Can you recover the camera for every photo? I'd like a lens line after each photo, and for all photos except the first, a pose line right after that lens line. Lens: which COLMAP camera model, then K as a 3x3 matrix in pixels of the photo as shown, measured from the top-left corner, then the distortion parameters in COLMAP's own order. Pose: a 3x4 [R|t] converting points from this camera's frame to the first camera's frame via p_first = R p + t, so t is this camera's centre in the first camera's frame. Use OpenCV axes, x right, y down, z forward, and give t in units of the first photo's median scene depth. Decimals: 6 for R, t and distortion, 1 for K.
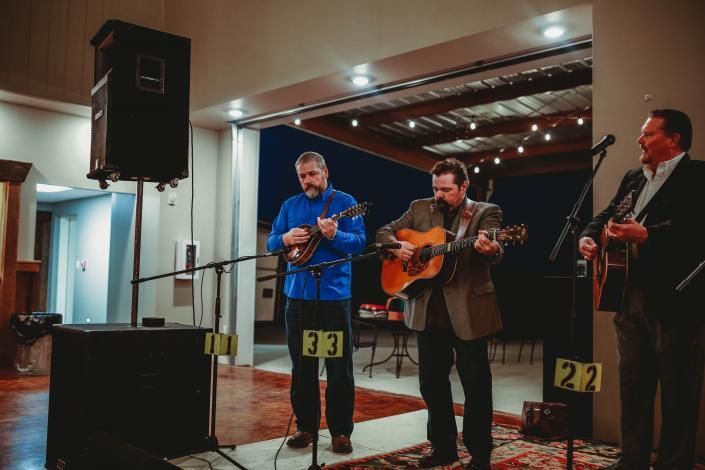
lens RADIAL K [[669.5, 0, 347.0], [0, 669.5, 242.8], [0, 0, 1]] dist [-0.016232, 0.000000]
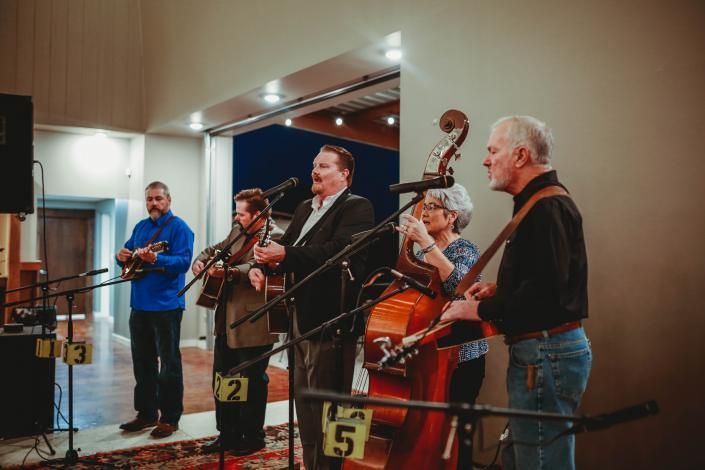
lens RADIAL K [[669.5, 0, 340.4], [0, 669.5, 255.3], [0, 0, 1]] dist [-0.016232, 0.000000]
pose [[0.984690, -0.010875, -0.173977, 0.491418], [0.020661, 0.998298, 0.054534, -0.067858], [0.173088, -0.057293, 0.983239, -0.097829]]
